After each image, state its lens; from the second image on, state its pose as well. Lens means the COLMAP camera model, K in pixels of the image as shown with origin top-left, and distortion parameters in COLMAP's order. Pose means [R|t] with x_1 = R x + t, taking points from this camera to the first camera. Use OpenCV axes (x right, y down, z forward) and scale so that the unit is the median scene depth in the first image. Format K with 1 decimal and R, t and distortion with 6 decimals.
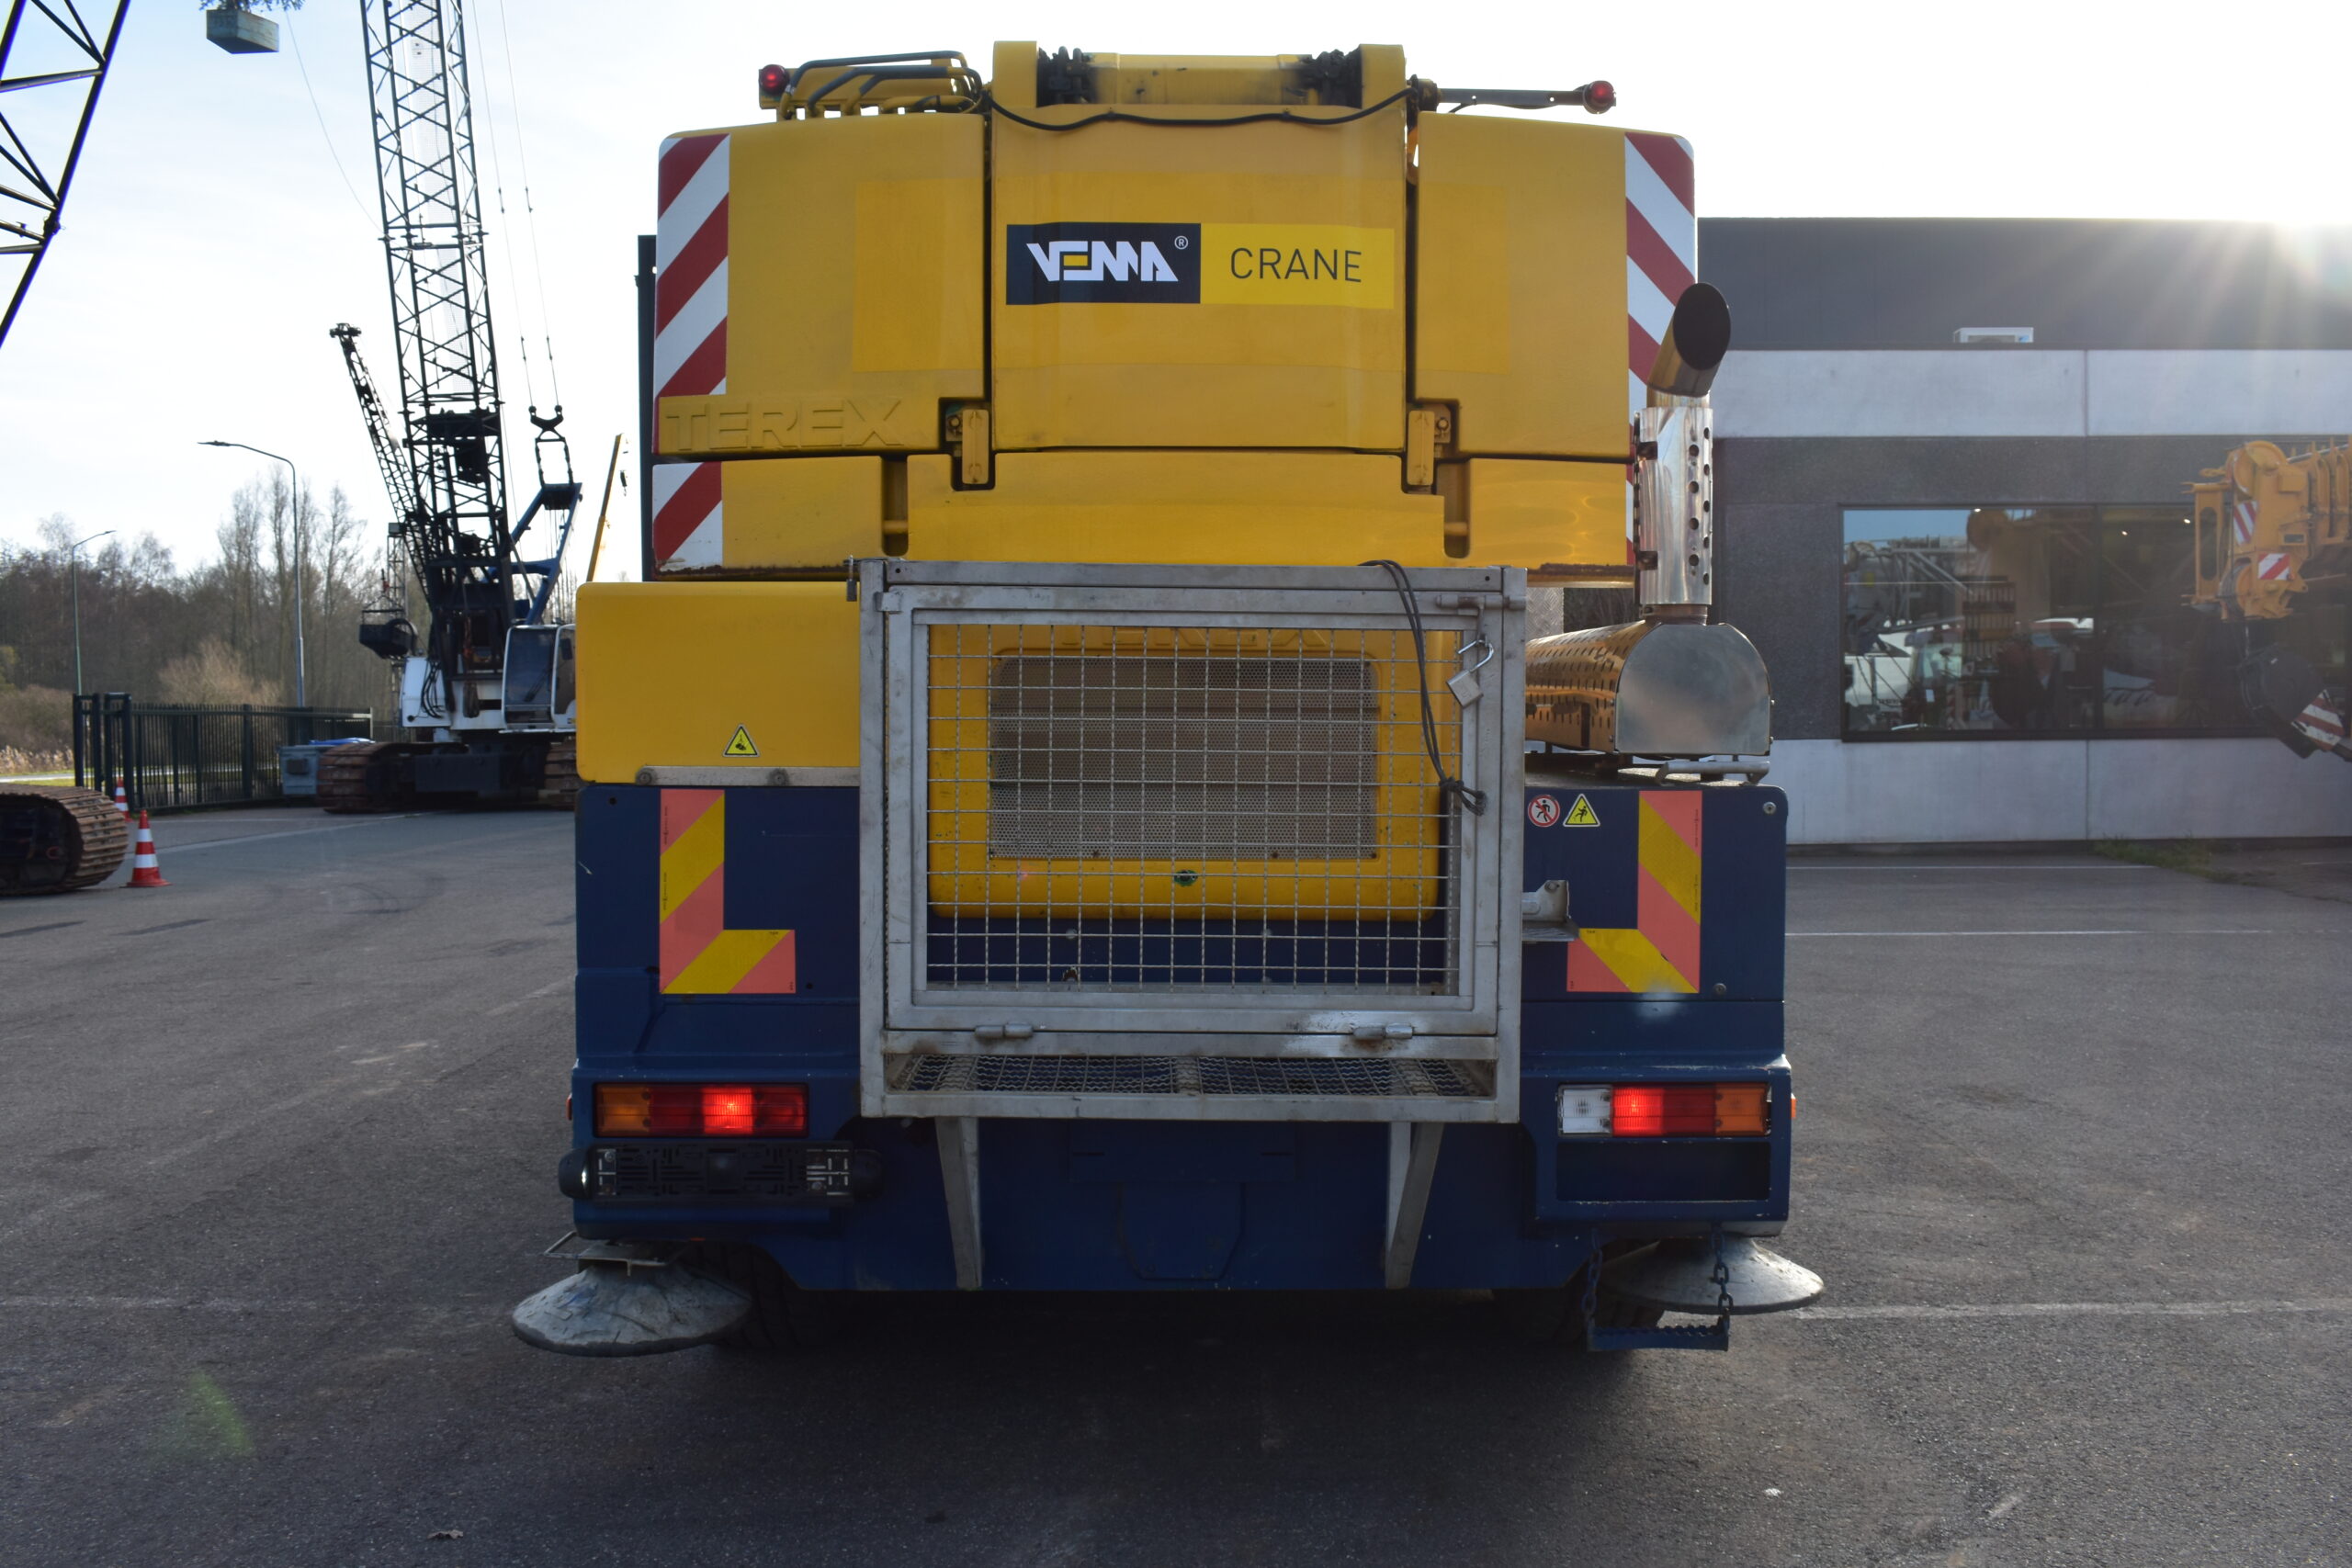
lens RADIAL K [[2100.6, 0, 1176.0], [0, 2100.6, 784.0], [0, 0, 1]] dist [-0.086829, 0.011507]
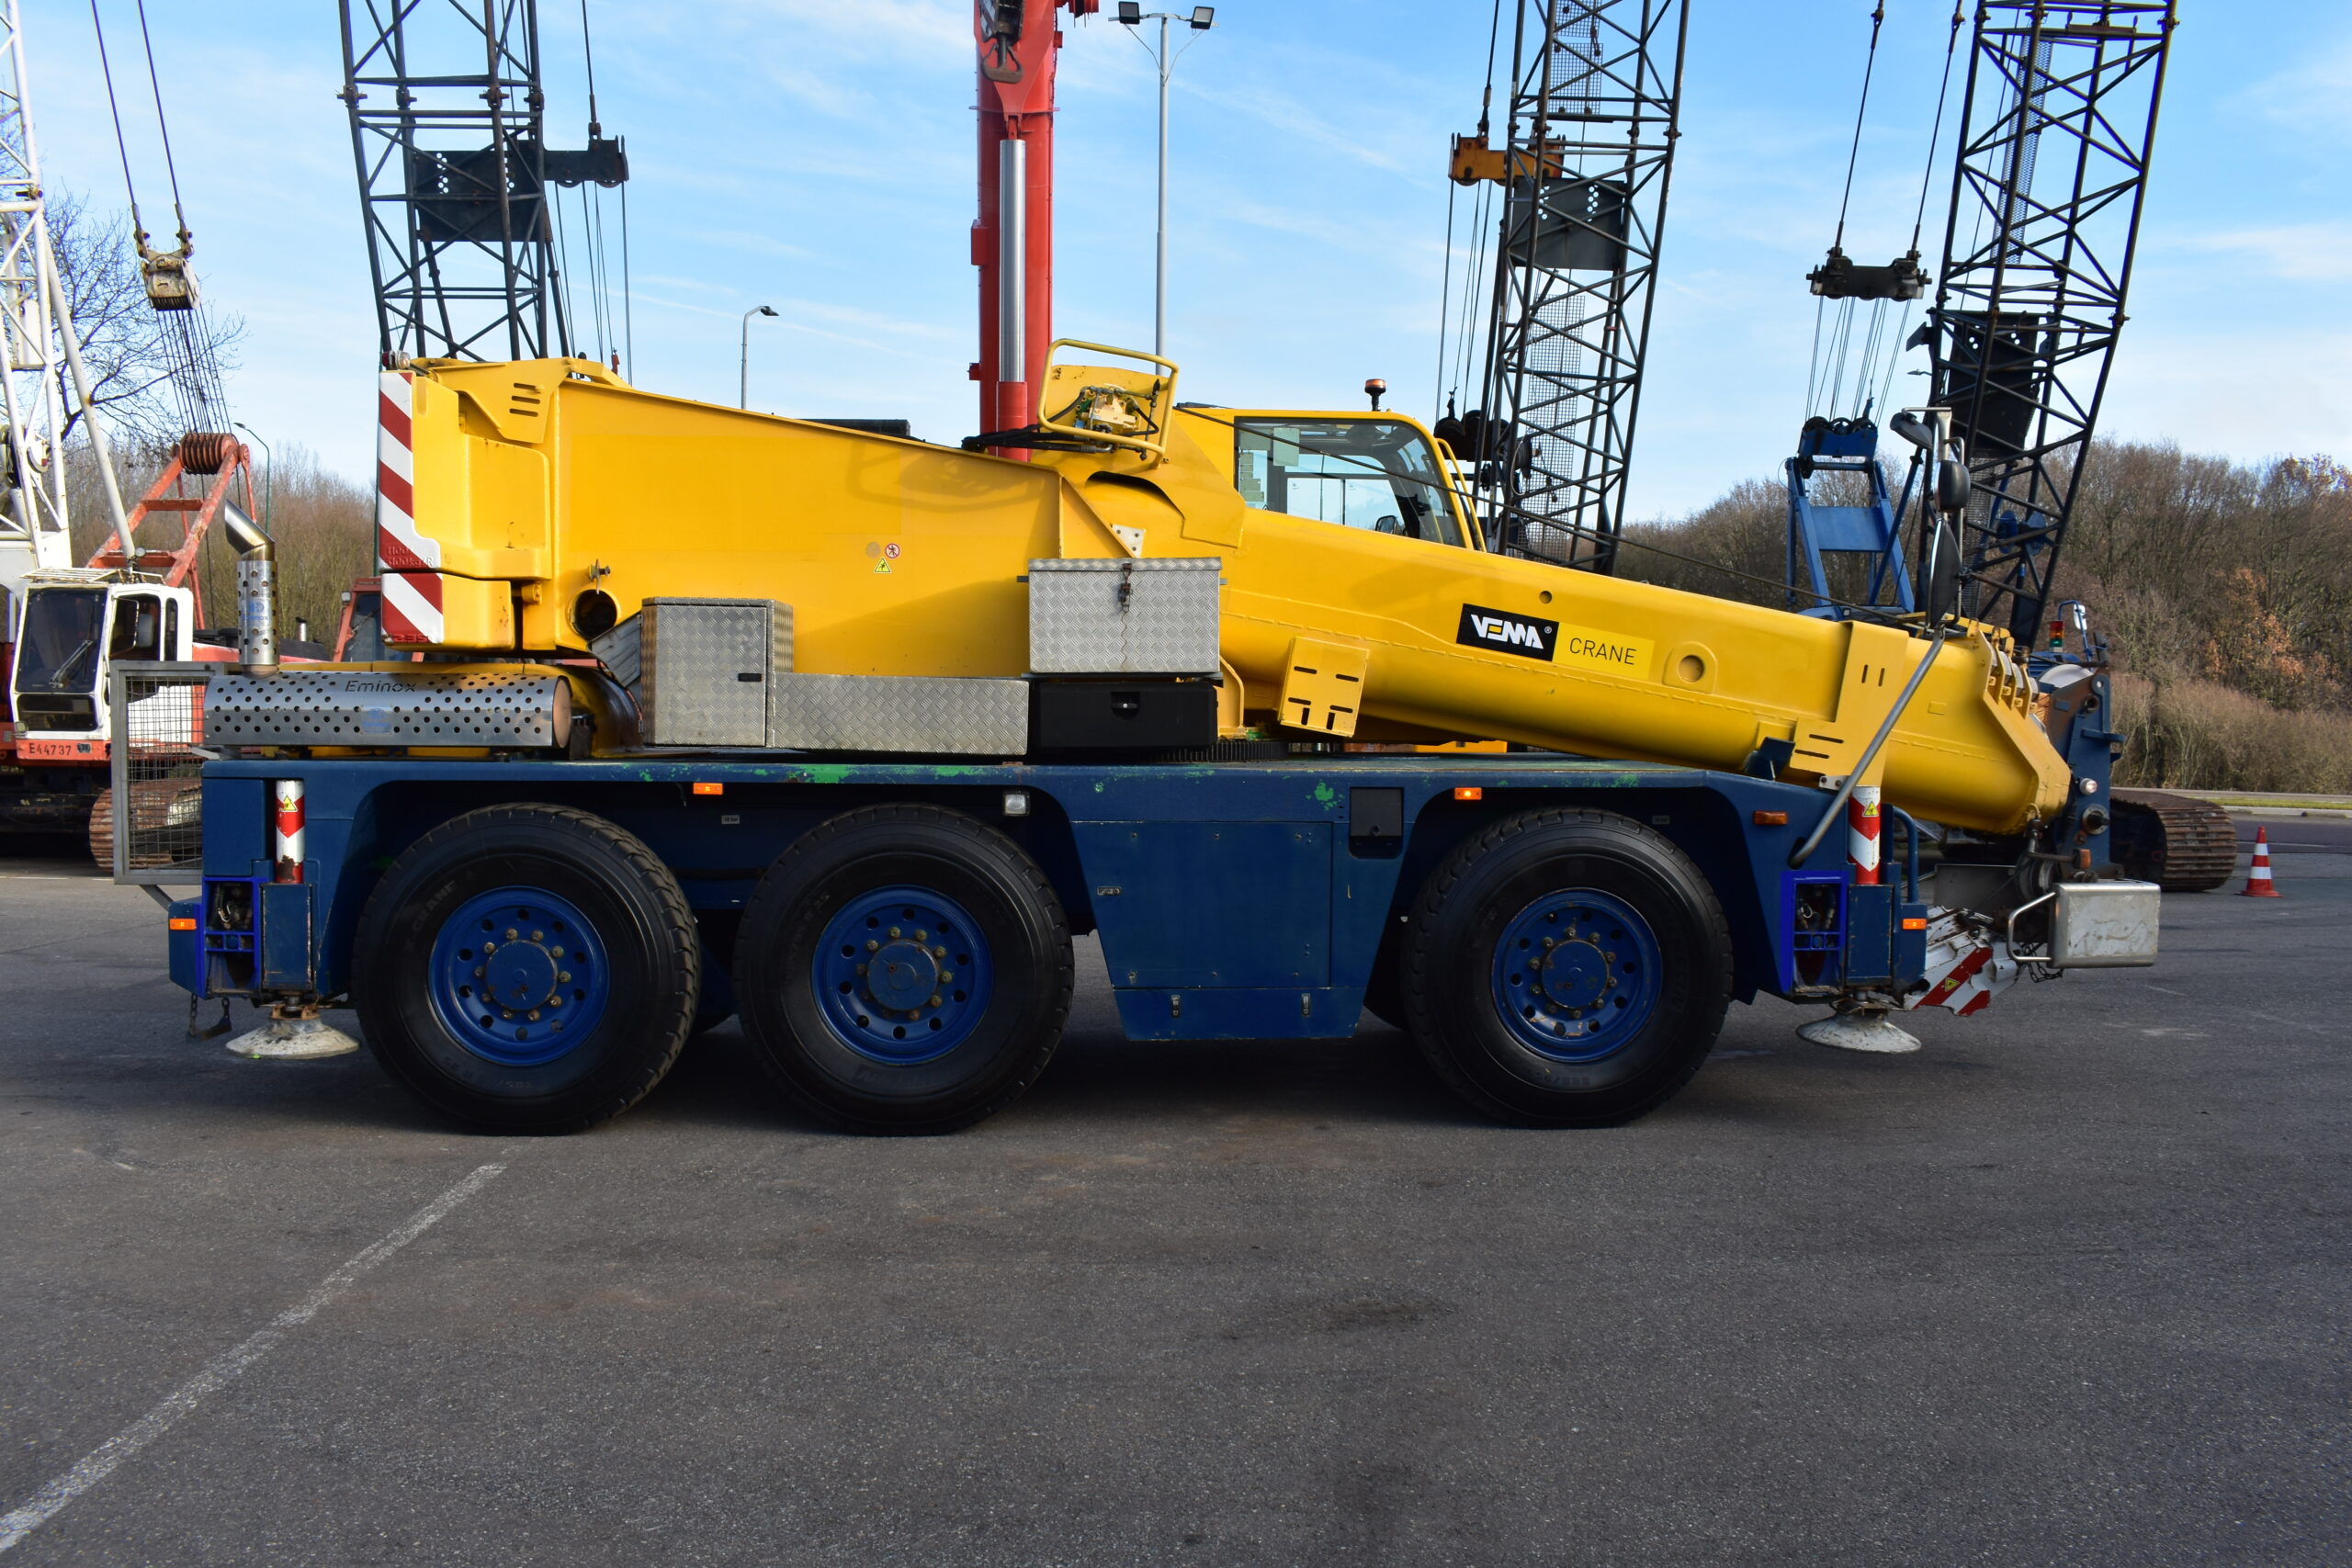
lens RADIAL K [[1836.6, 0, 1176.0], [0, 1836.6, 784.0], [0, 0, 1]] dist [-0.093423, 0.013761]
pose [[0.056812, 0.041609, -0.997517, 1.732882], [-0.049902, 0.998001, 0.038787, -0.075204], [0.997137, 0.047575, 0.058775, 1.579092]]
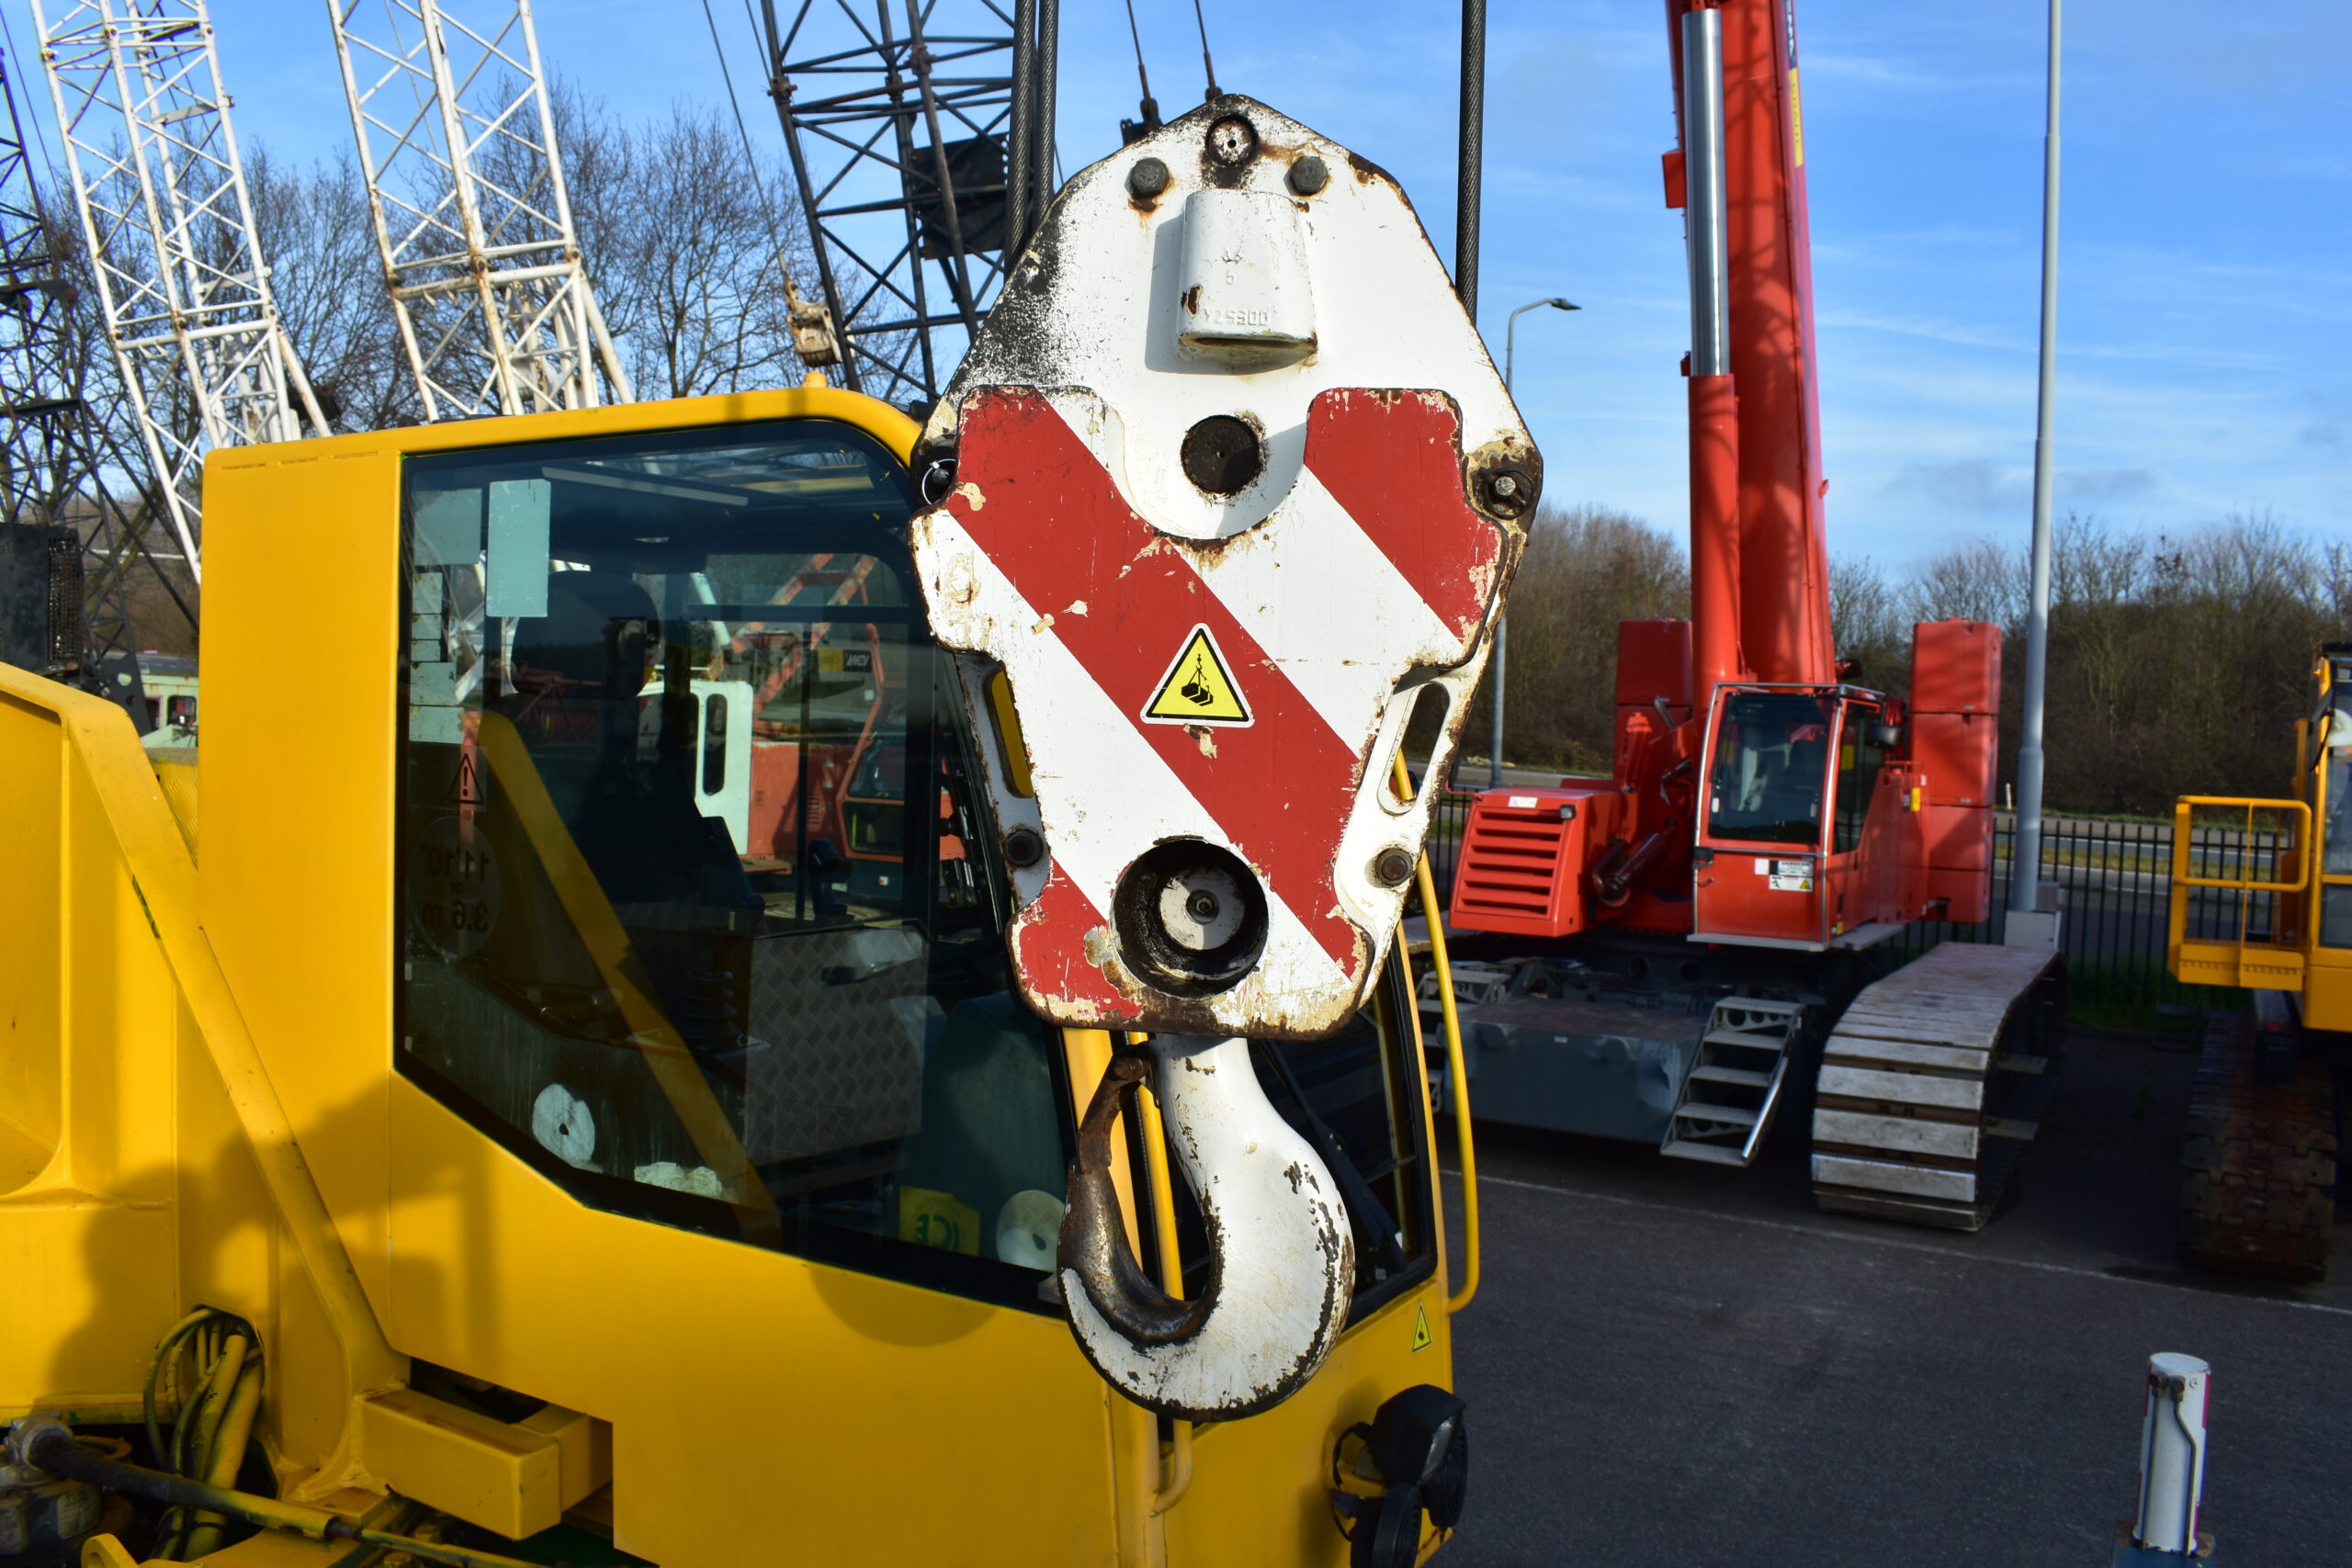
lens RADIAL K [[1836.6, 0, 1176.0], [0, 1836.6, 784.0], [0, 0, 1]] dist [-0.093423, 0.013761]
pose [[-0.517447, 0.028873, -0.855228, 0.248422], [-0.055366, 0.996207, 0.067131, -0.340372], [0.853922, 0.082087, -0.513886, 2.203402]]
